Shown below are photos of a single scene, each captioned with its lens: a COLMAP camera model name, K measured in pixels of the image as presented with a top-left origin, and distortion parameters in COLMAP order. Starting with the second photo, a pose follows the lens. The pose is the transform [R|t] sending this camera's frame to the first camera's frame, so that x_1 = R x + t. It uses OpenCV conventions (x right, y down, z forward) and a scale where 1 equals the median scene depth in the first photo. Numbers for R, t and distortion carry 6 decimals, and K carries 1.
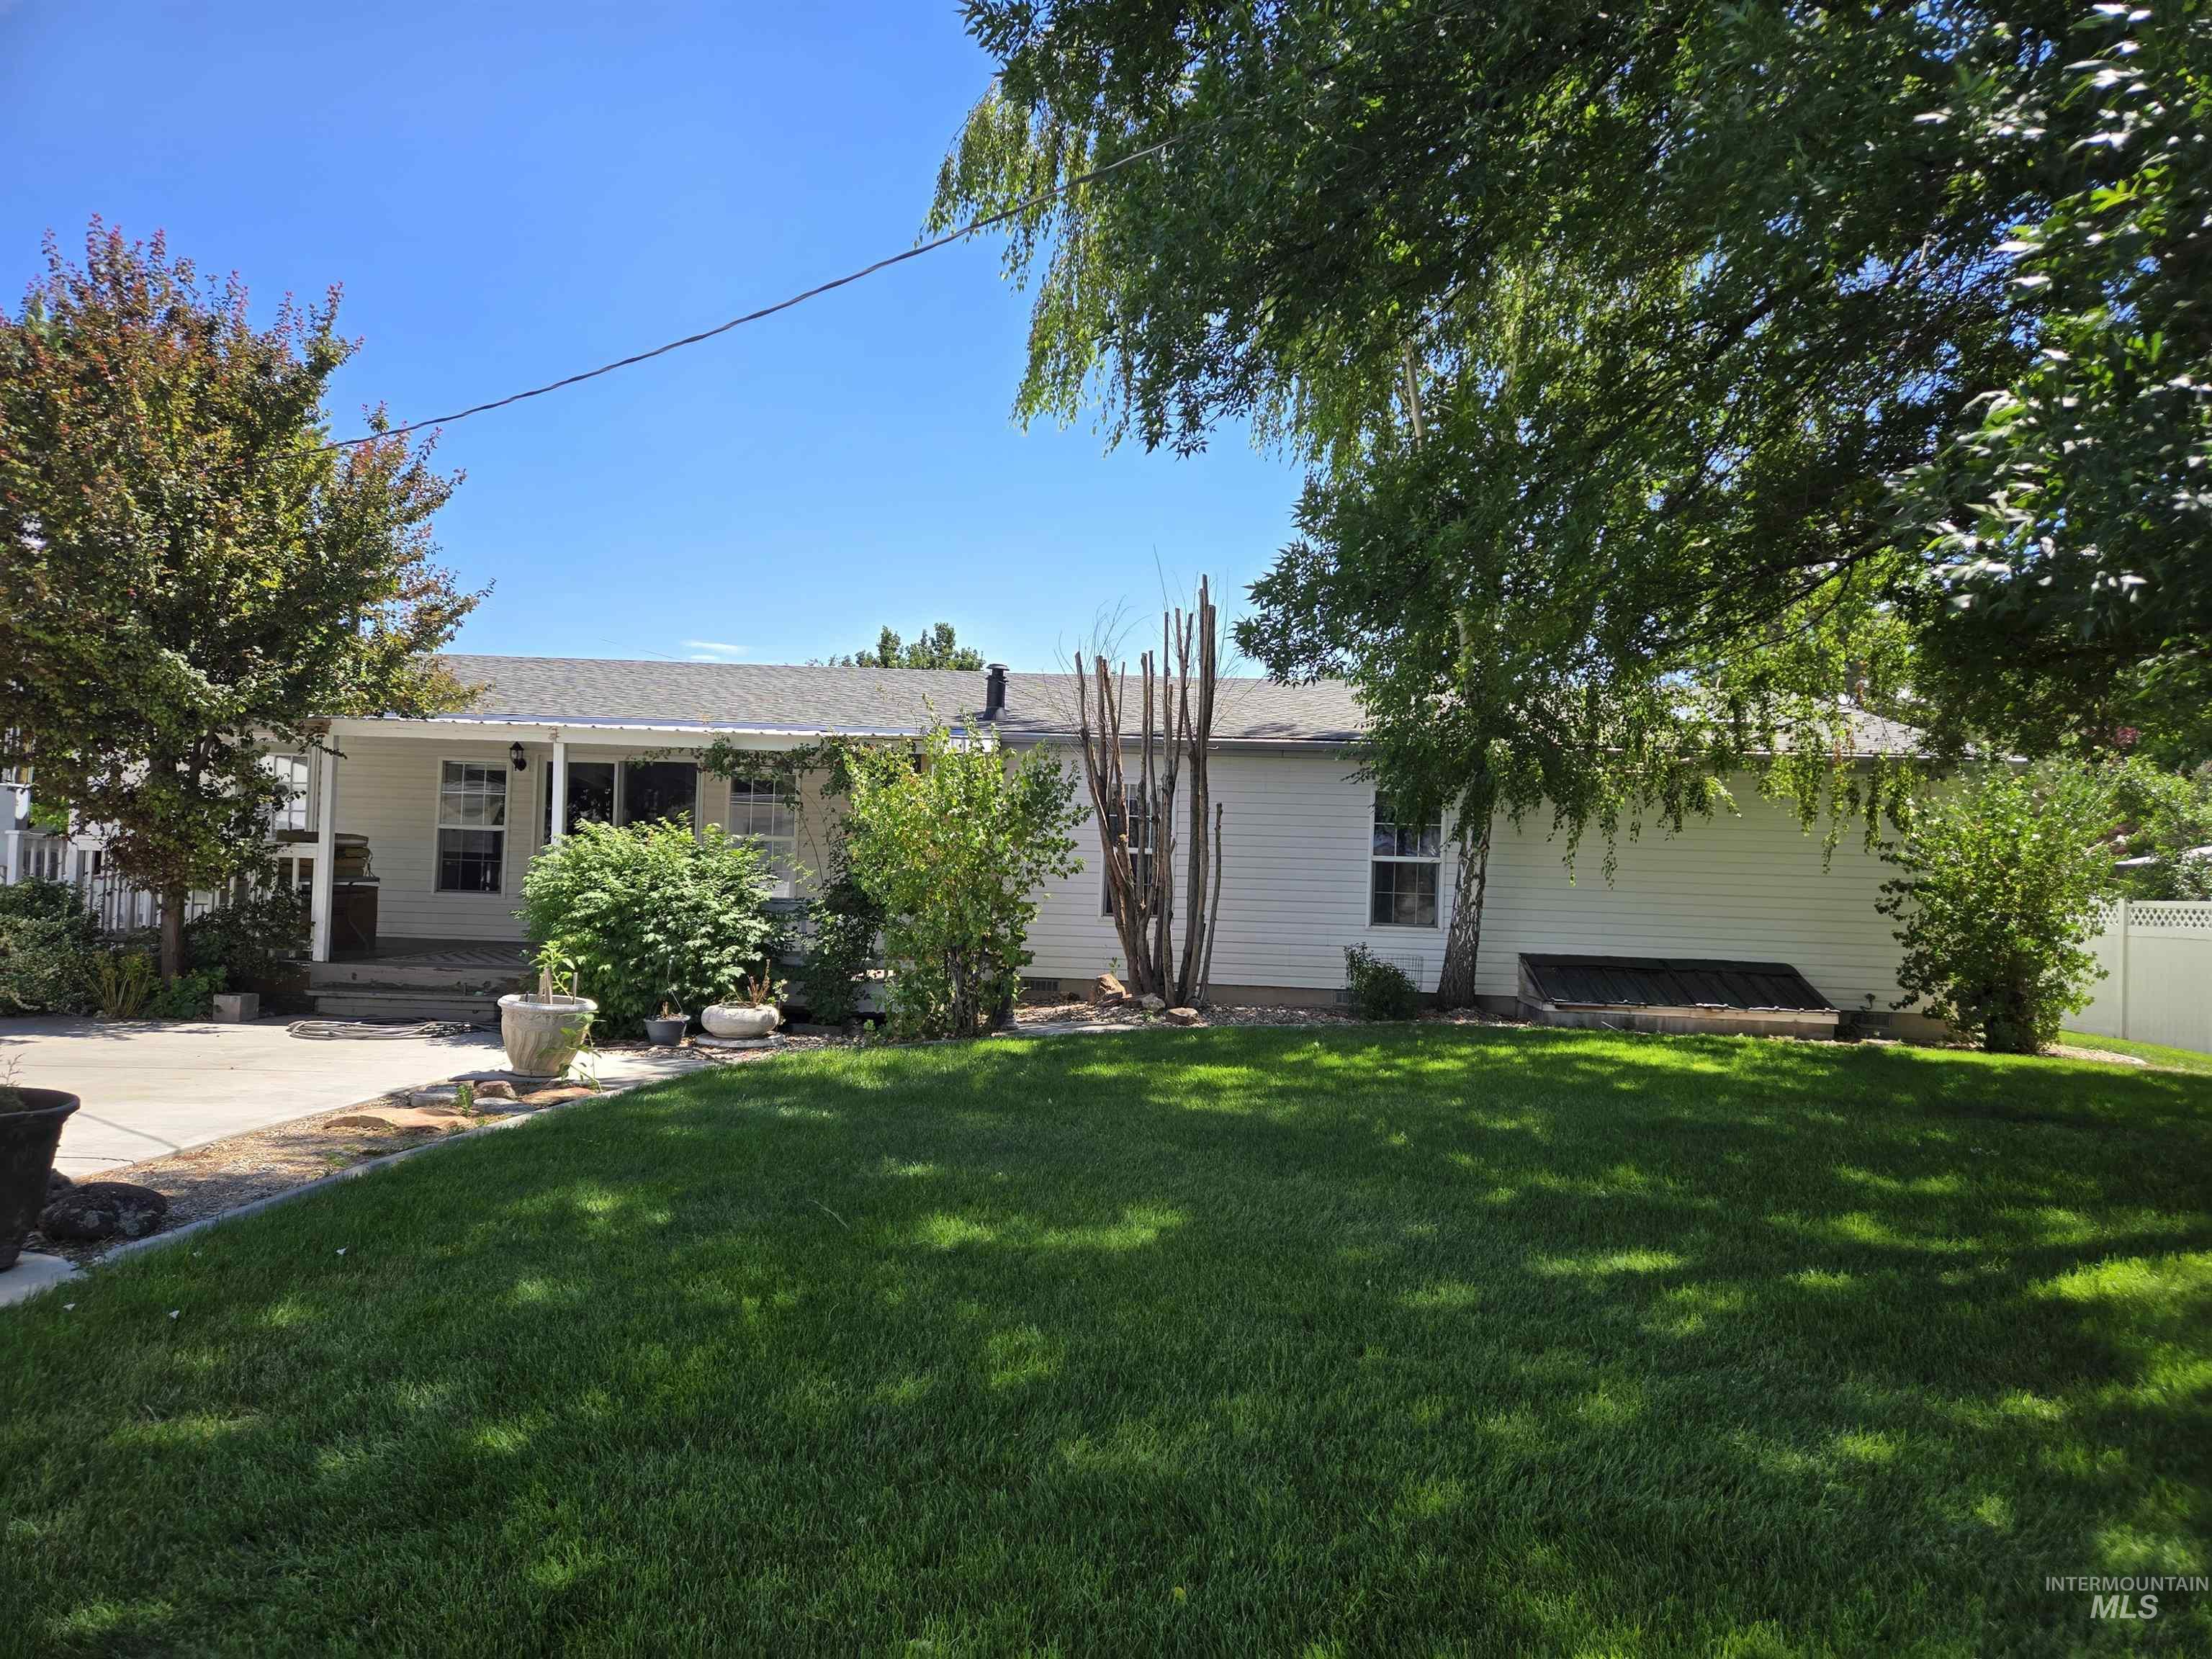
lens RADIAL K [[1473.0, 0, 1109.4], [0, 1473.0, 823.8], [0, 0, 1]] dist [0.073954, -0.057105]
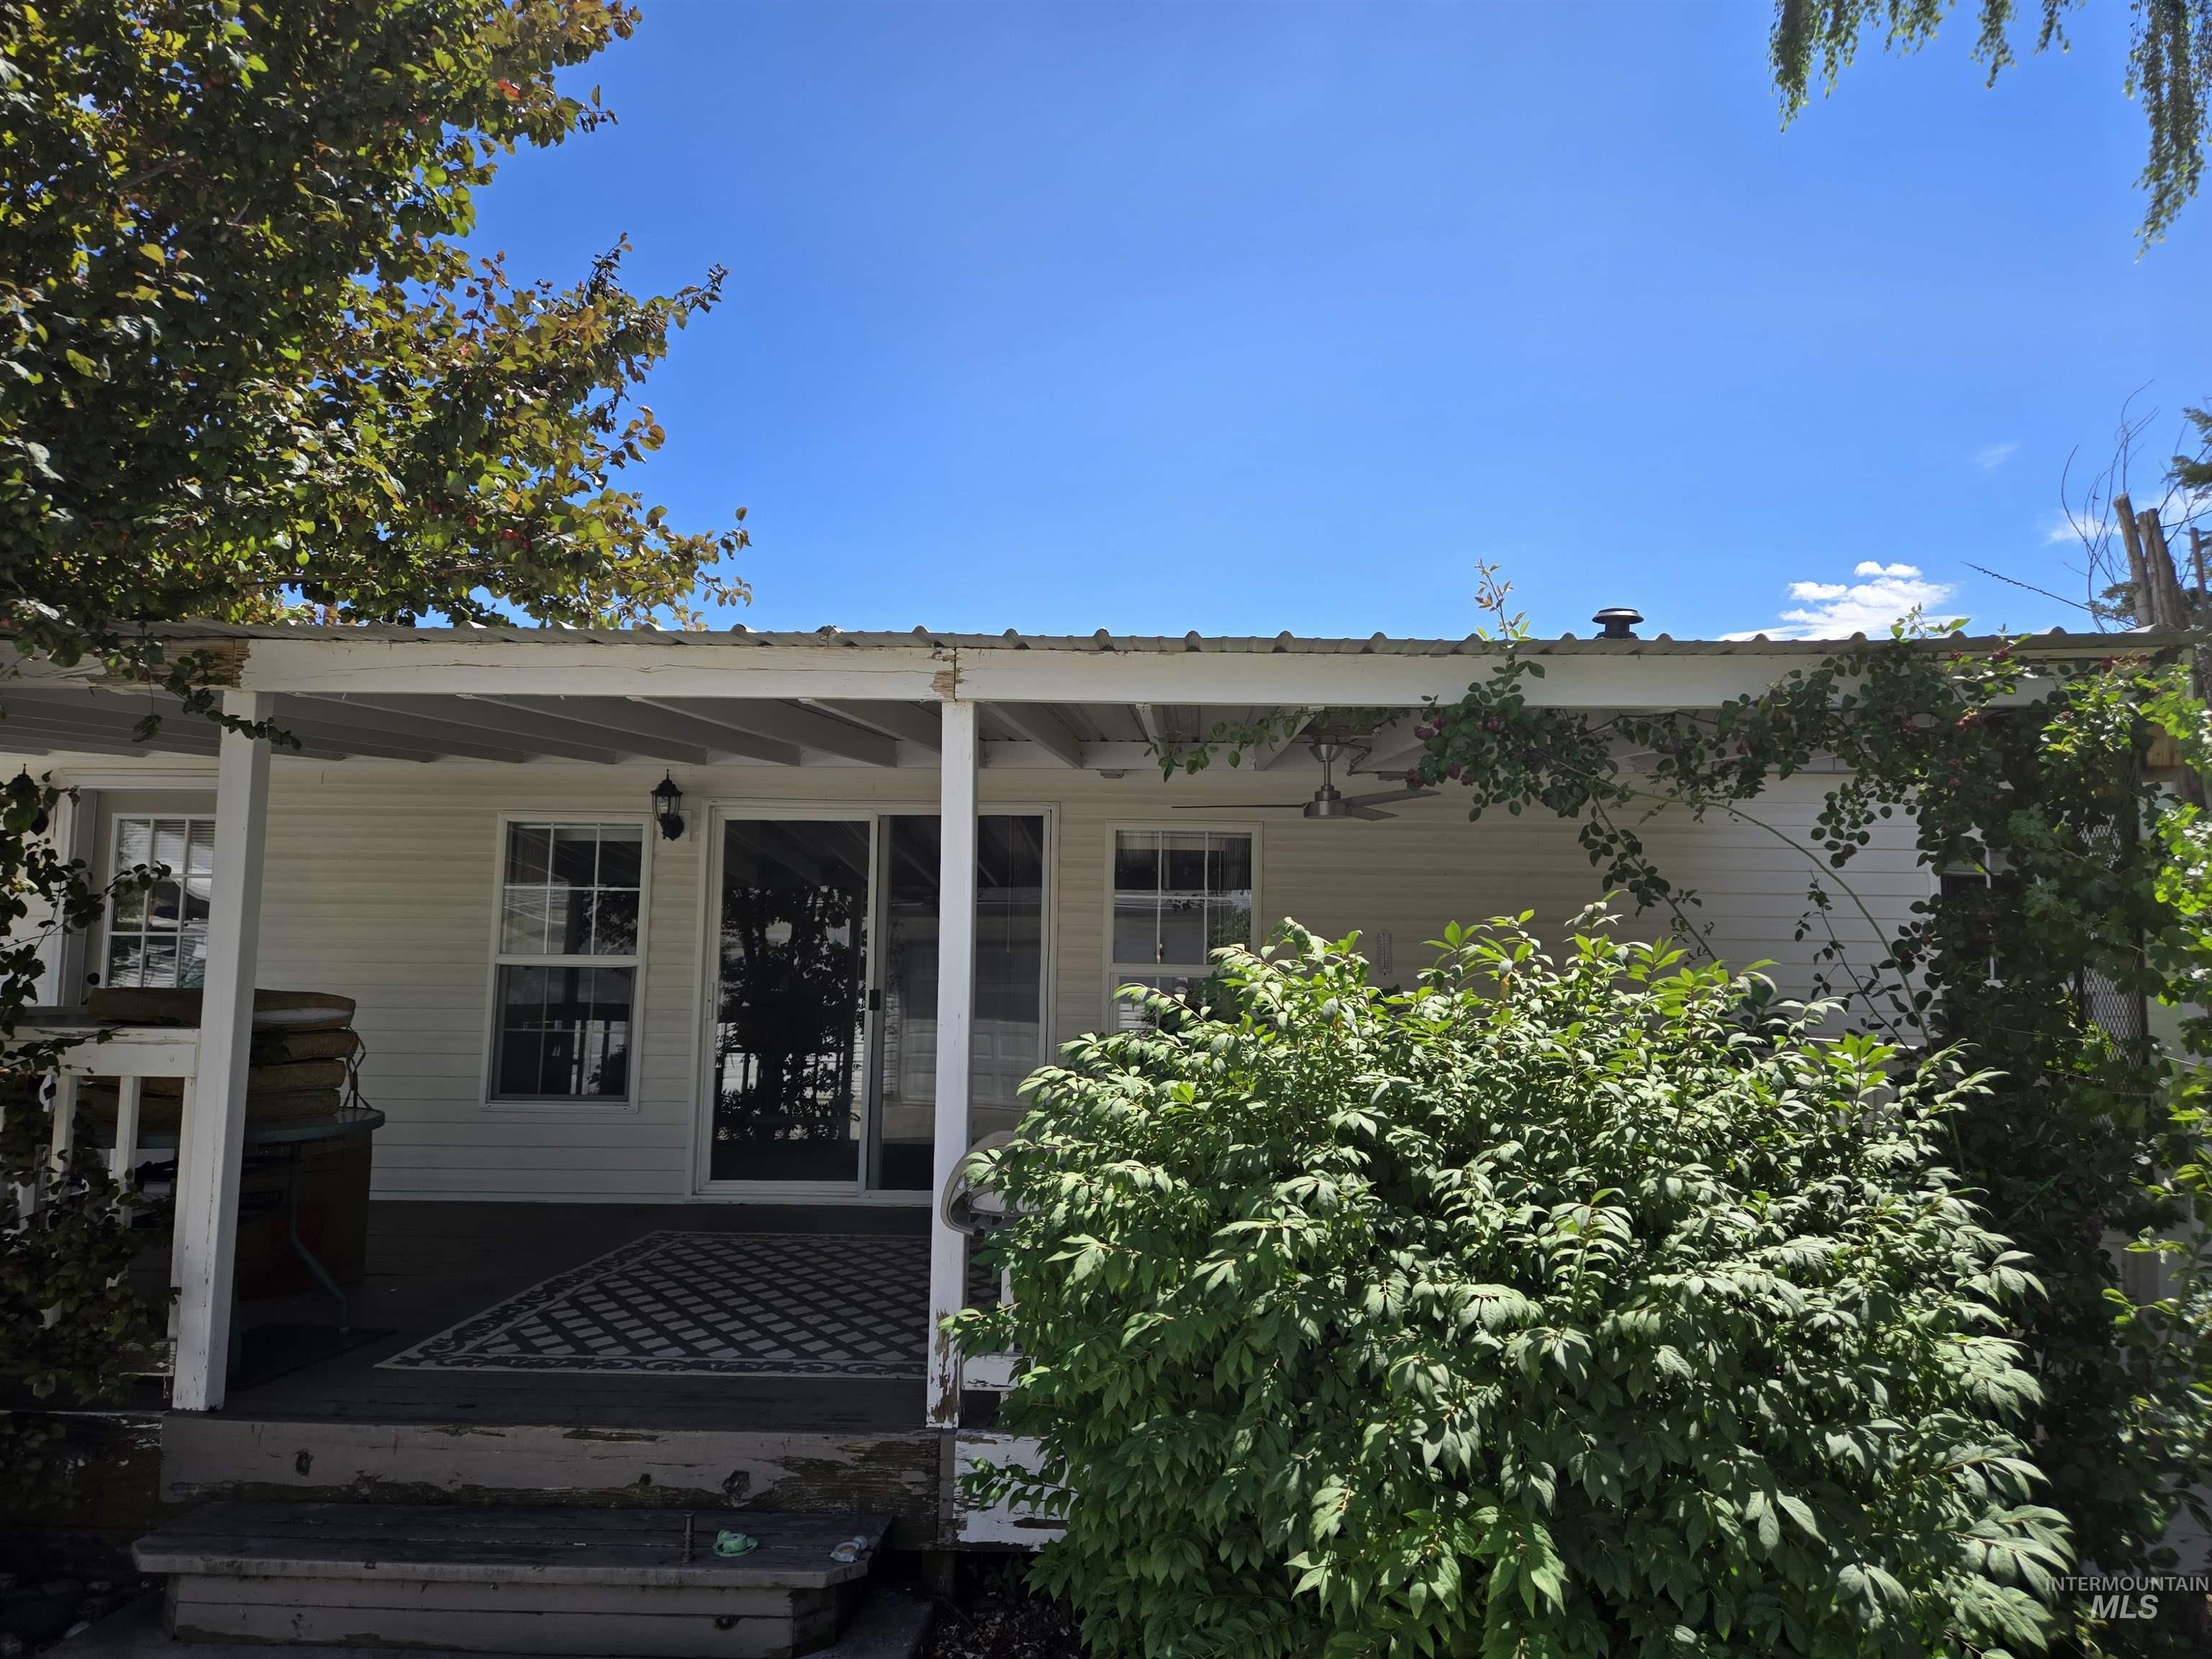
lens RADIAL K [[1473.0, 0, 1103.3], [0, 1473.0, 831.1], [0, 0, 1]] dist [0.073954, -0.057105]
pose [[0.999723, -0.016838, 0.016462, -0.341032], [0.018001, 0.997152, -0.073235, -0.001516], [-0.015182, 0.073511, 0.997179, 0.674994]]
